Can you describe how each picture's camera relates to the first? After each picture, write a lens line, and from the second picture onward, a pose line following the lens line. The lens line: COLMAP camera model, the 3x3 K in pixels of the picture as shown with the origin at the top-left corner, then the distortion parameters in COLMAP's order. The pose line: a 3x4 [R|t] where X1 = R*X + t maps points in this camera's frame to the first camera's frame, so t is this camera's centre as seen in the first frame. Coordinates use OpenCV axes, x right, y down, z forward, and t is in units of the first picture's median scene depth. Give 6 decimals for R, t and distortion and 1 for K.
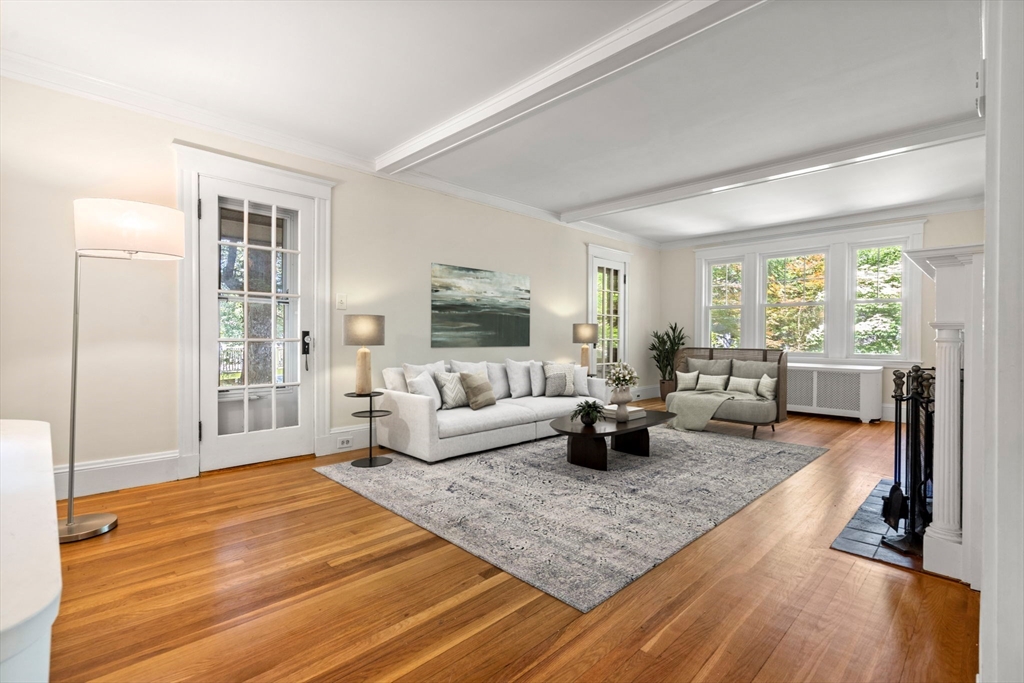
lens RADIAL K [[473.7, 0, 515.9], [0, 473.7, 340.3], [0, 0, 1]] dist [0.000145, 0.000096]
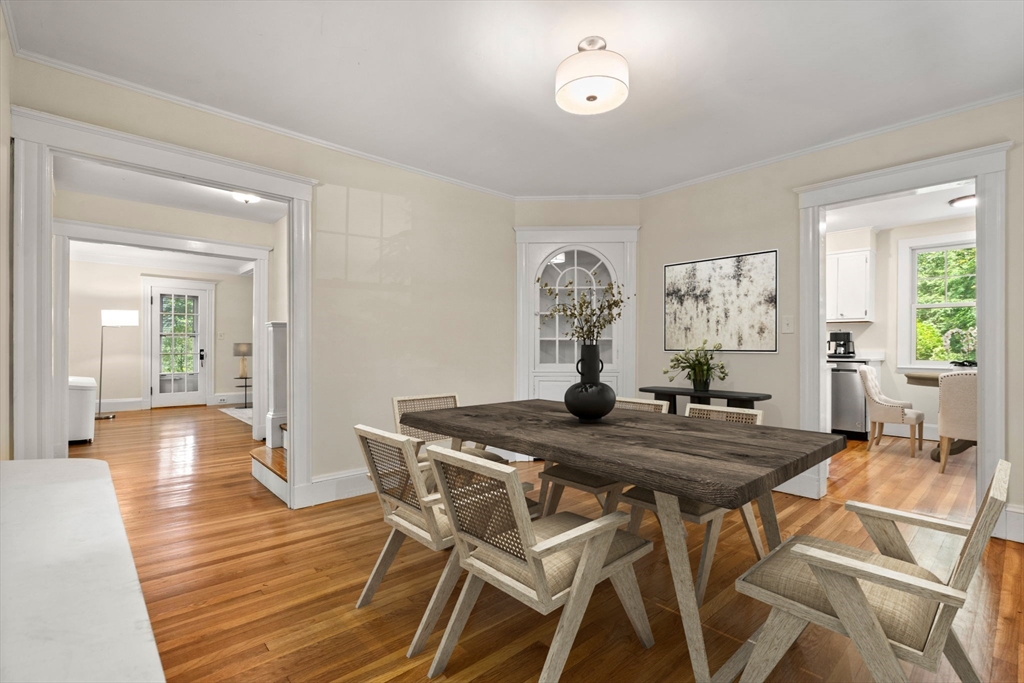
lens RADIAL K [[473.7, 0, 518.9], [0, 473.7, 344.9], [0, 0, 1]] dist [0.000145, 0.000096]
pose [[0.999462, -0.001790, -0.032762, 0.924249], [0.001455, 0.999946, -0.010250, -0.012167], [0.032779, 0.010197, 0.999411, -0.977174]]
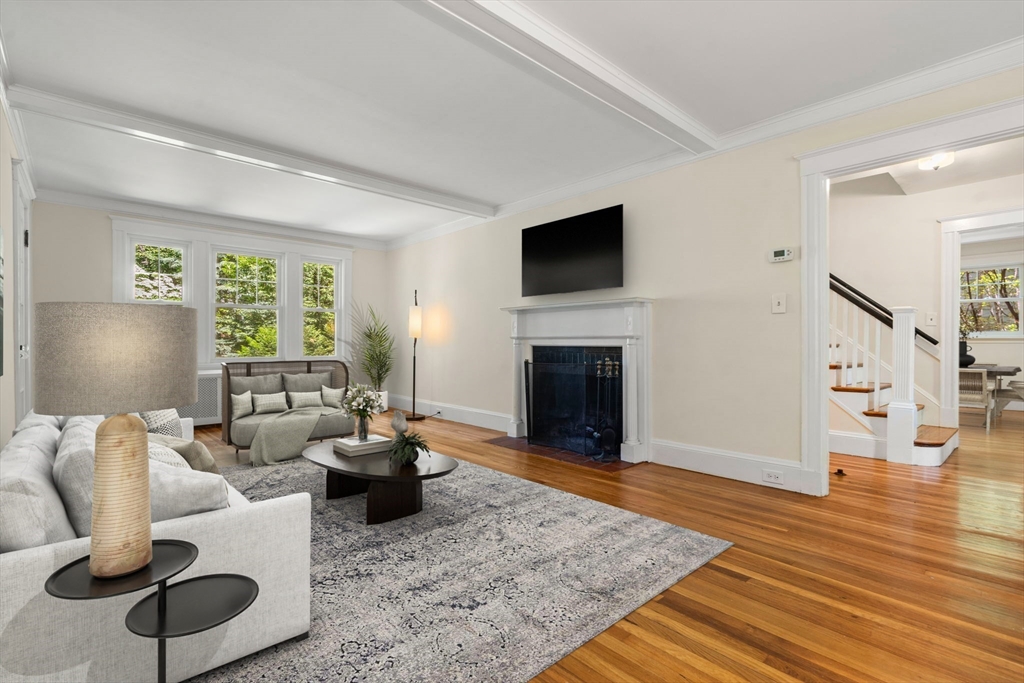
lens RADIAL K [[473.7, 0, 522.1], [0, 473.7, 342.0], [0, 0, 1]] dist [0.000145, 0.000096]
pose [[0.030963, -0.002954, 0.999516, -0.829065], [0.008060, 0.999964, 0.002706, -0.035814], [-0.999488, 0.007973, 0.030985, 0.996665]]
